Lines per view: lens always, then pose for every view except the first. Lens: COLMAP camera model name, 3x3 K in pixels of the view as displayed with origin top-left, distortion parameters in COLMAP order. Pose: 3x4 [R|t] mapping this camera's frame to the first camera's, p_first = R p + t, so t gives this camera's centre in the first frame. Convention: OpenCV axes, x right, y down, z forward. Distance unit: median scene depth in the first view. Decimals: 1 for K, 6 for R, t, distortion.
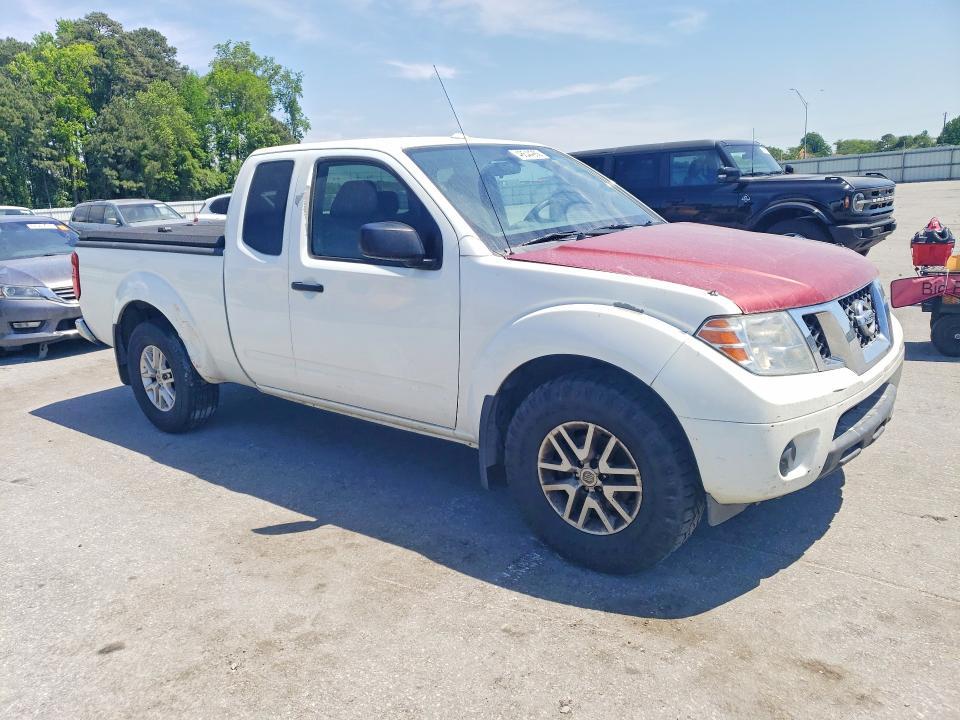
lens RADIAL K [[770.5, 0, 463.9], [0, 770.5, 361.0], [0, 0, 1]] dist [0.025786, 0.008138]
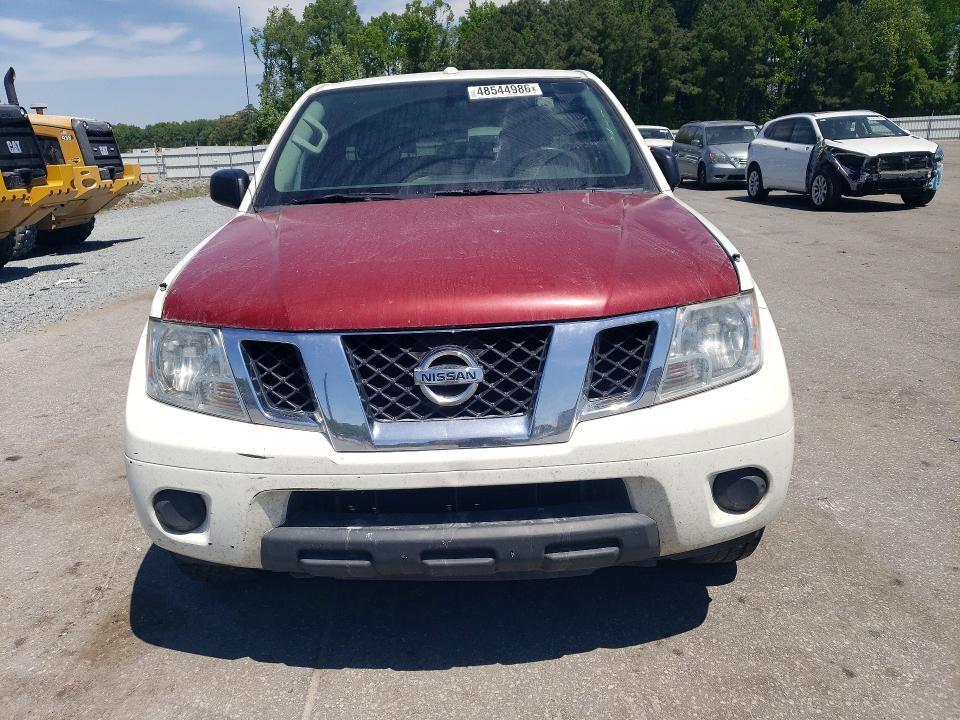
lens RADIAL K [[770.5, 0, 463.9], [0, 770.5, 361.0], [0, 0, 1]] dist [0.025786, 0.008138]
pose [[0.630946, 0.241747, -0.737201, 0.064032], [-0.165041, 0.970287, 0.176929, -0.011731], [0.758069, 0.010036, 0.652098, 0.039960]]
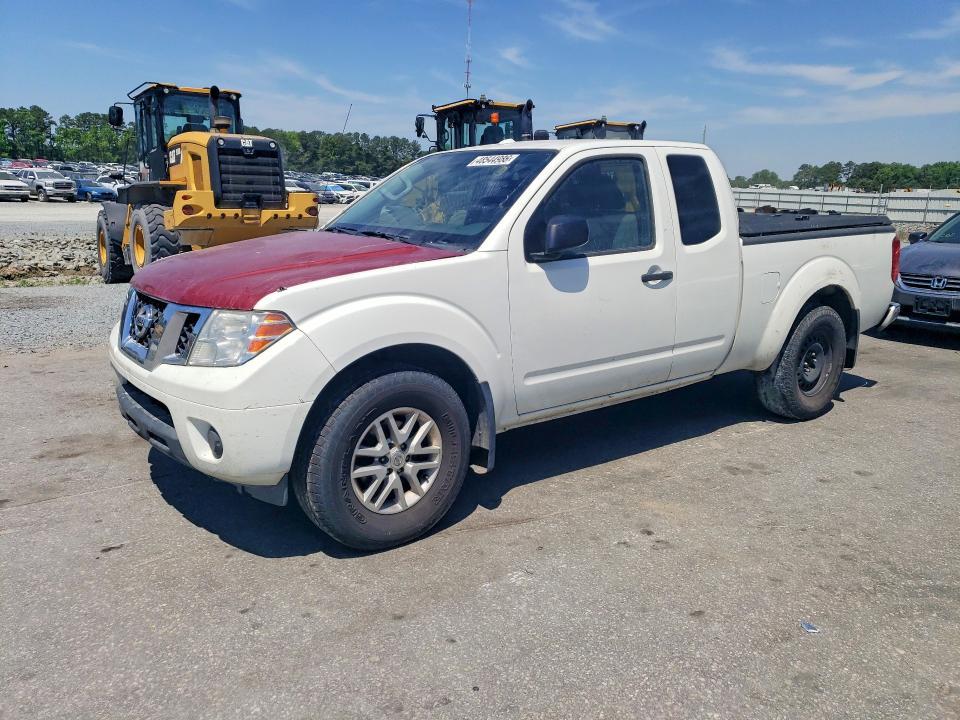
lens RADIAL K [[770.5, 0, 463.9], [0, 770.5, 361.0], [0, 0, 1]] dist [0.025786, 0.008138]
pose [[-0.246985, 0.262736, -0.932721, 0.095237], [-0.215192, 0.923635, 0.317160, -0.029792], [0.944823, 0.279048, -0.171586, 0.108030]]
